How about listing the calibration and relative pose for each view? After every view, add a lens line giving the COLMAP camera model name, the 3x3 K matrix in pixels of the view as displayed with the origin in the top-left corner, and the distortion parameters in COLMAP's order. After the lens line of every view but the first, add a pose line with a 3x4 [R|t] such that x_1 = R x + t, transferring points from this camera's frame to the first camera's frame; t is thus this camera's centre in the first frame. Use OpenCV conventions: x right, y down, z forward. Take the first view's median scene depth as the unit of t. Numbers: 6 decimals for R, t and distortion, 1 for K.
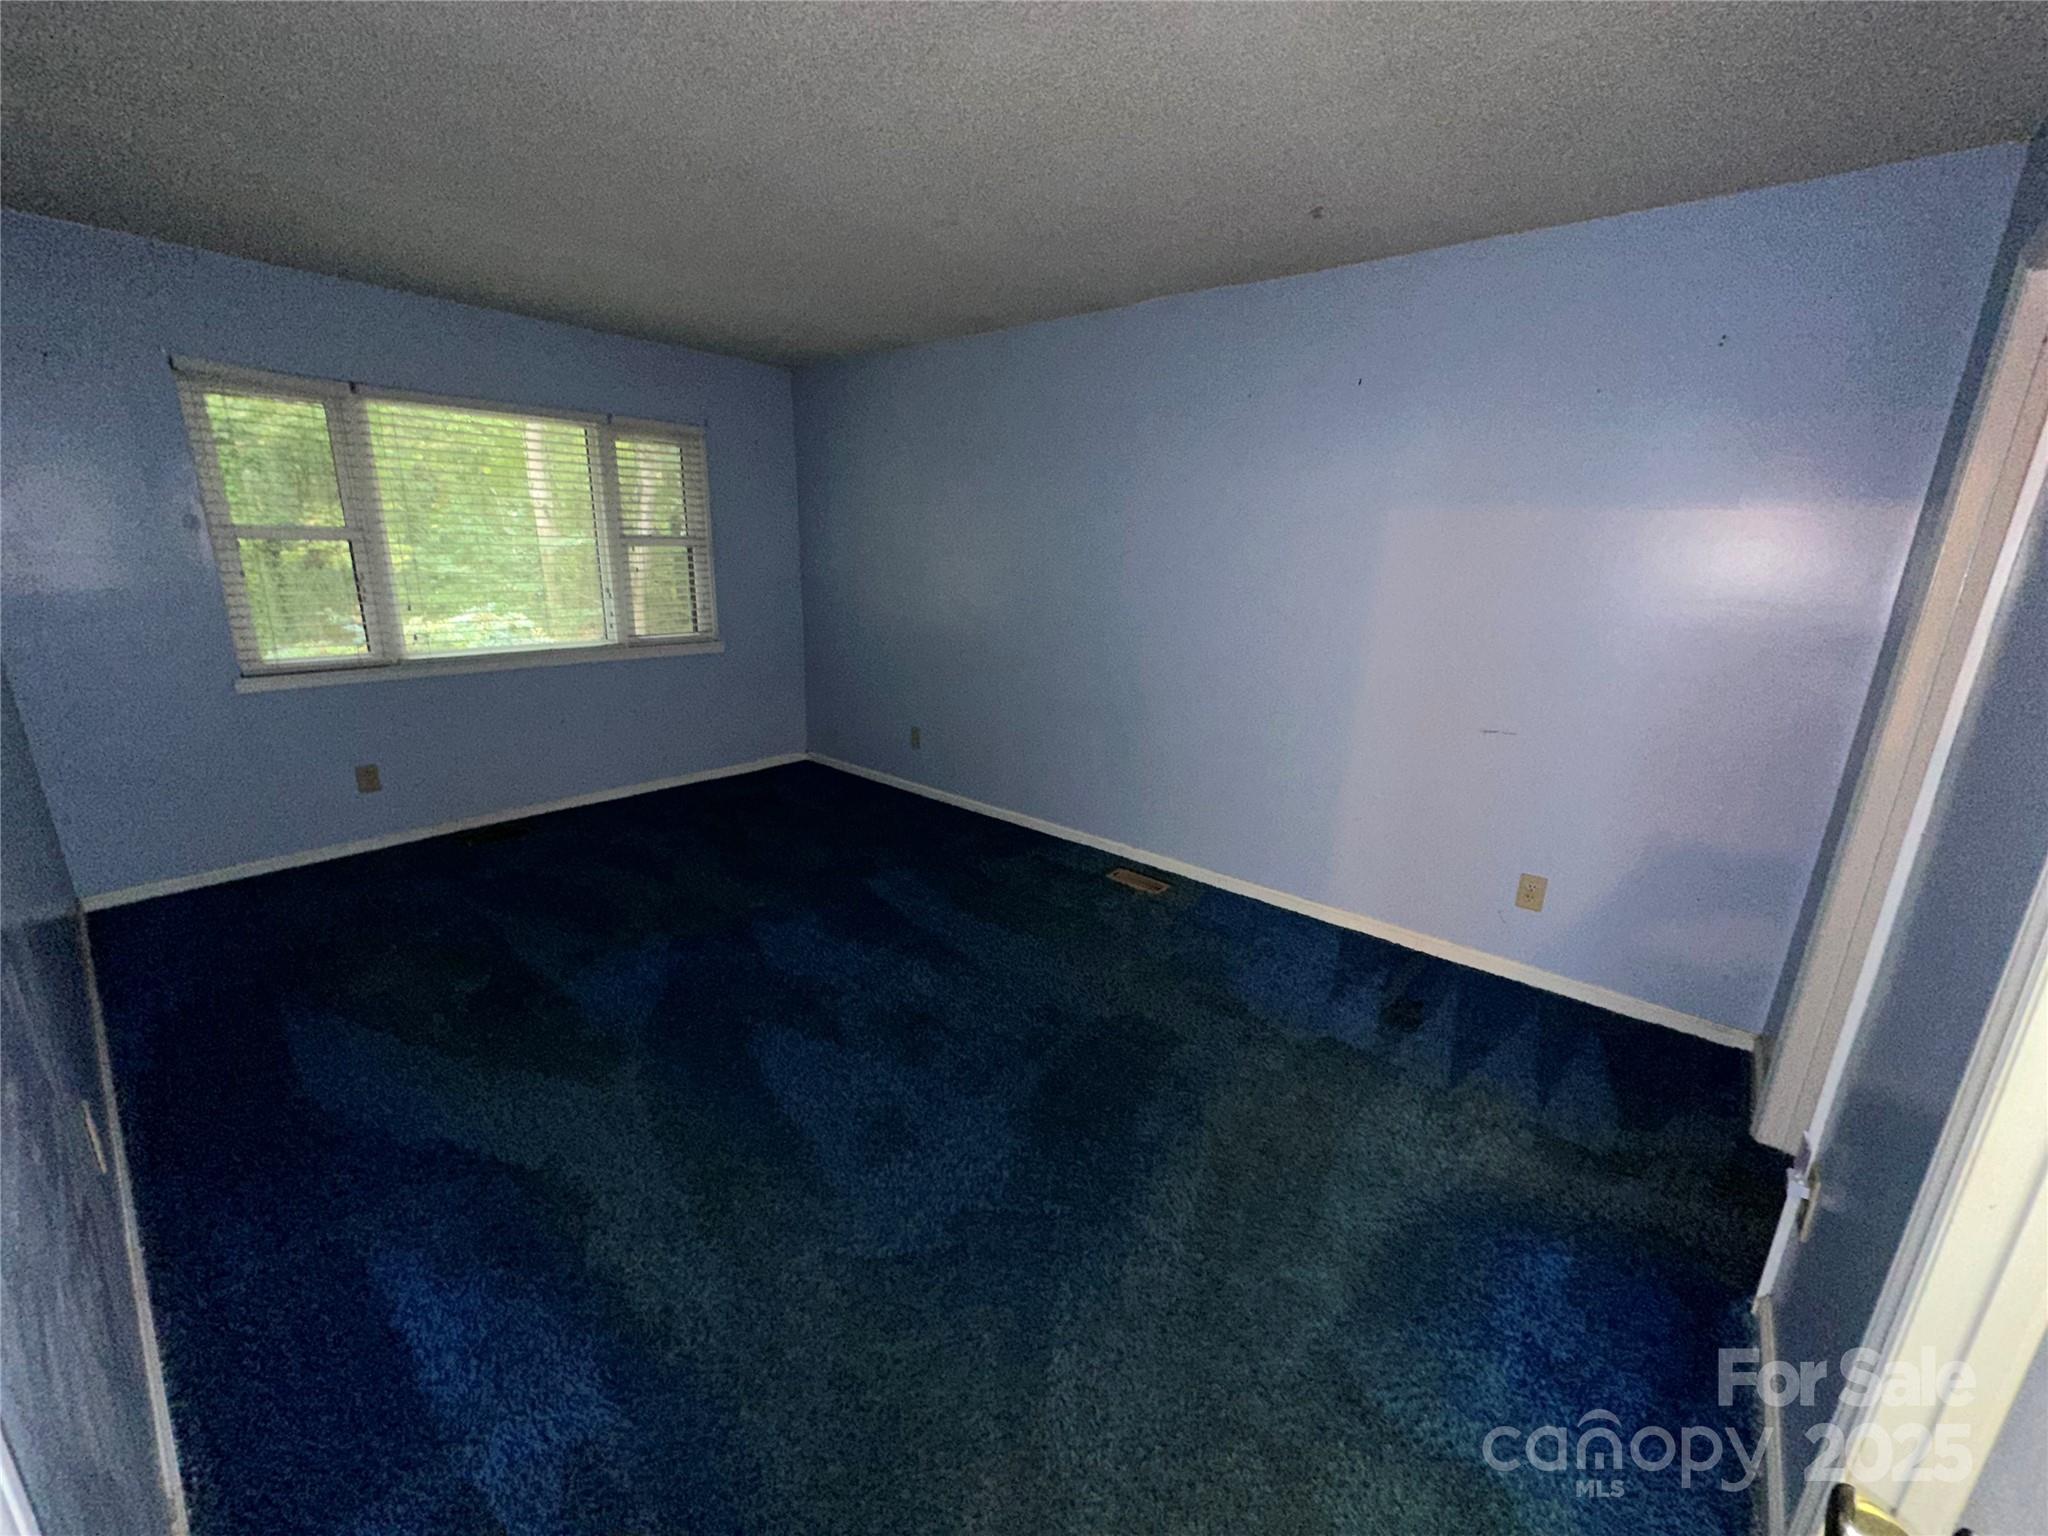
lens RADIAL K [[820.0, 0, 1024.0], [0, 820.0, 768.0], [0, 0, 1]] dist [-0.000404, 0.000180]
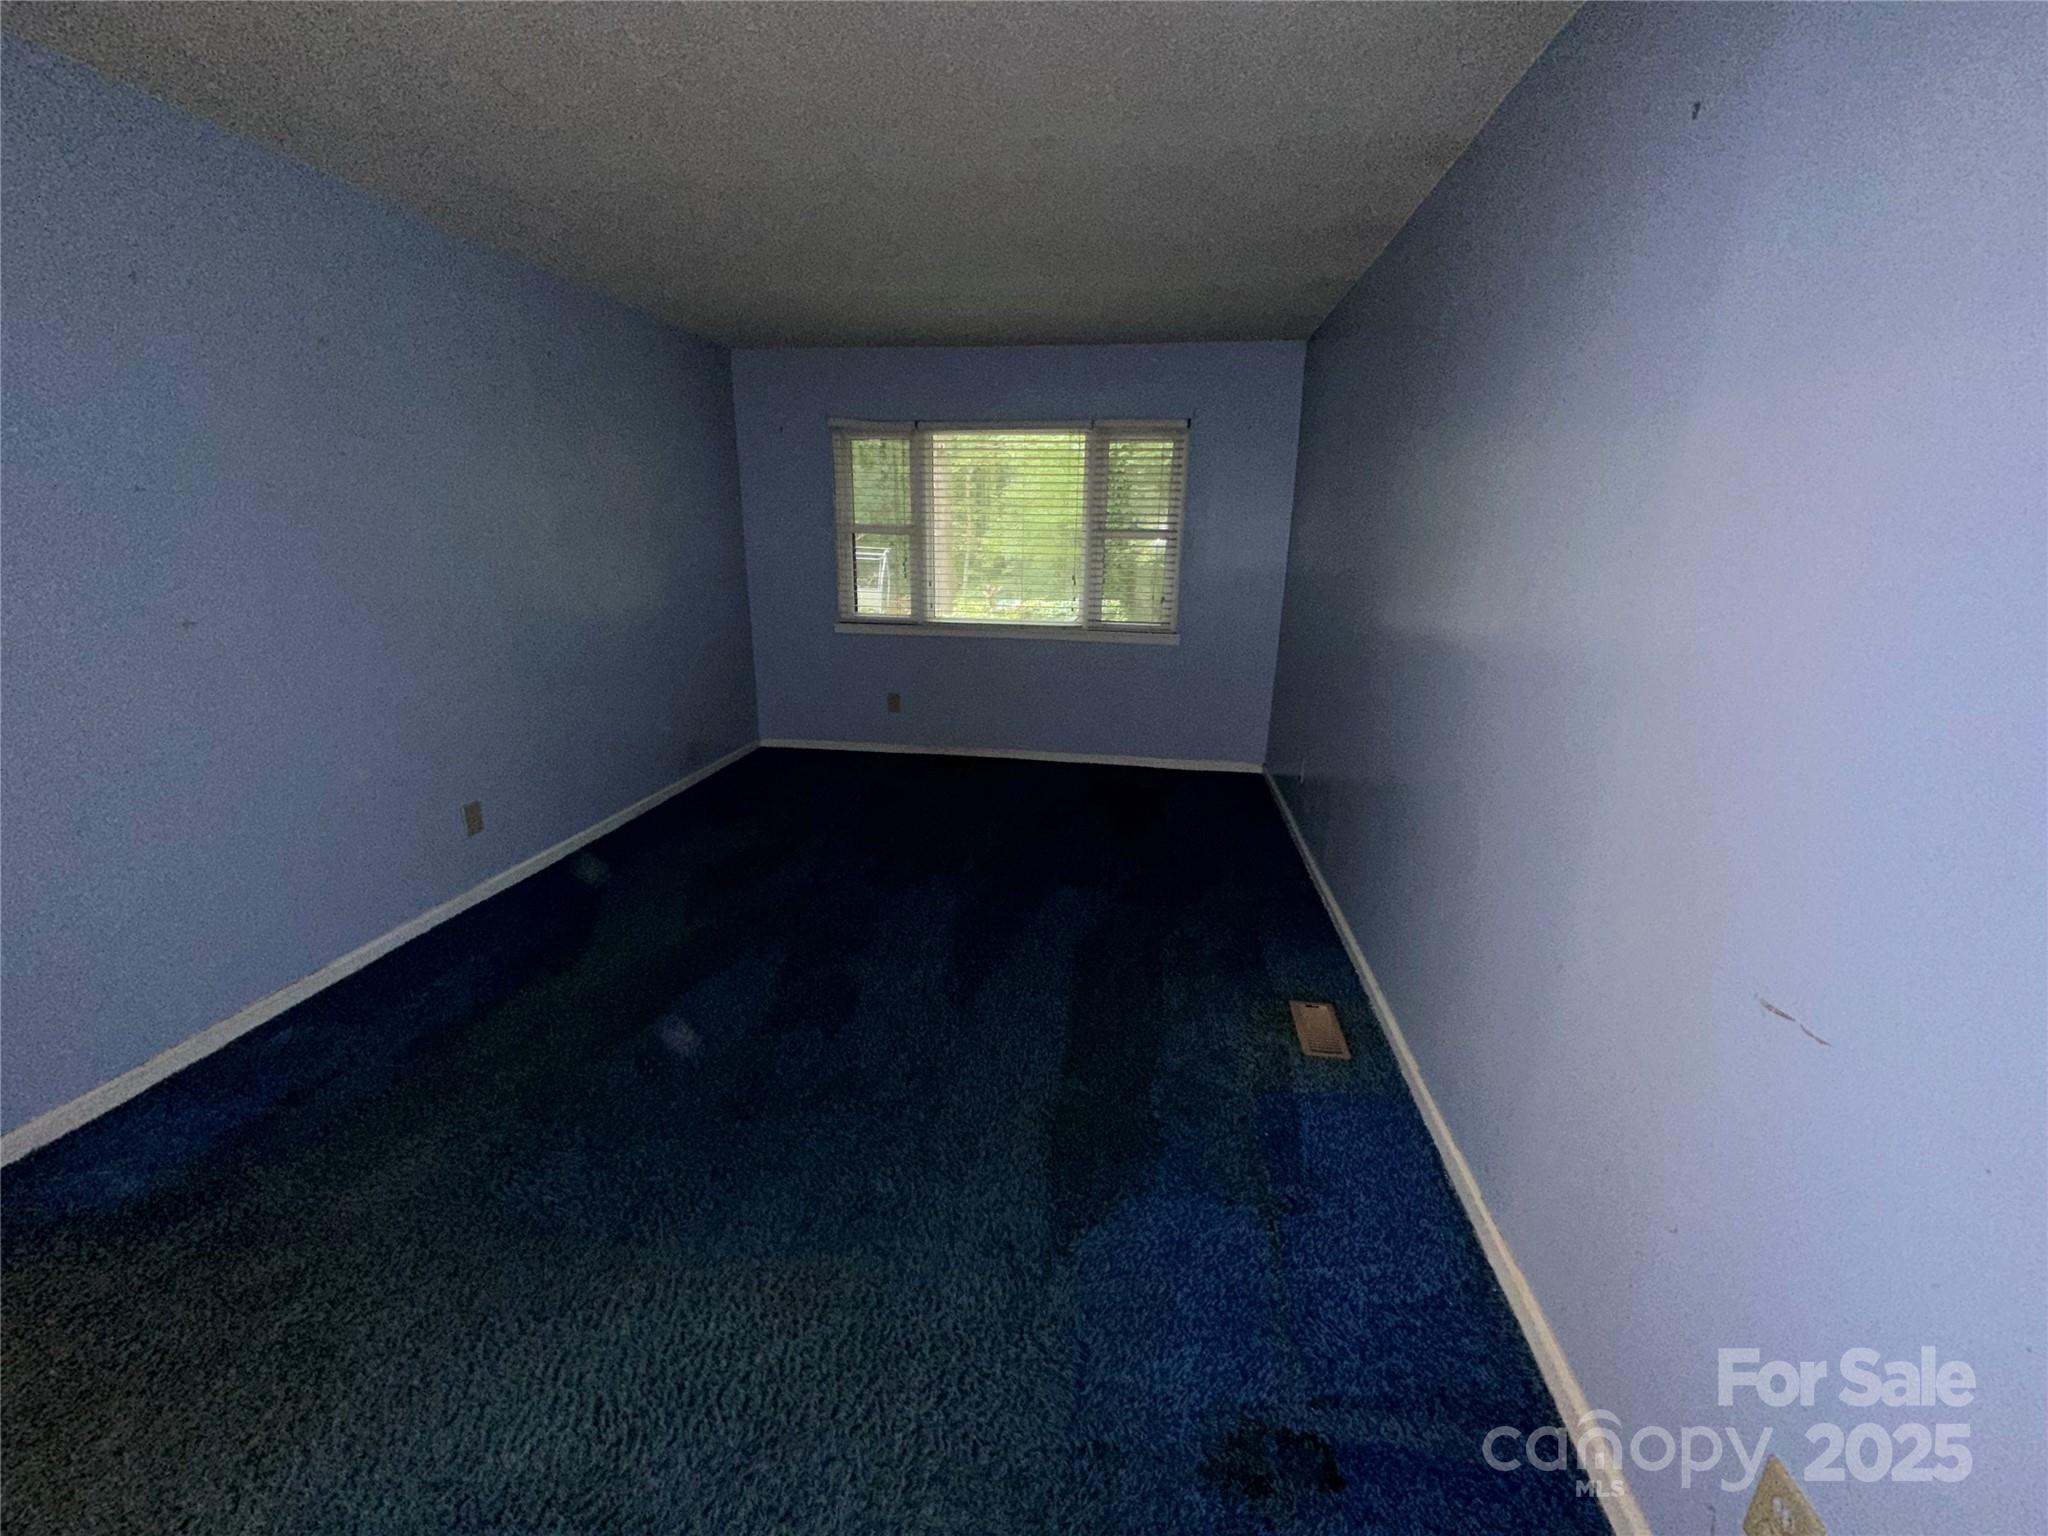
lens RADIAL K [[820.0, 0, 1024.0], [0, 820.0, 768.0], [0, 0, 1]] dist [-0.000404, 0.000180]
pose [[0.524497, 0.217650, -0.823123, 0.502714], [-0.227007, 0.967526, 0.111183, -0.084315], [0.820592, 0.128540, 0.556872, 0.400316]]
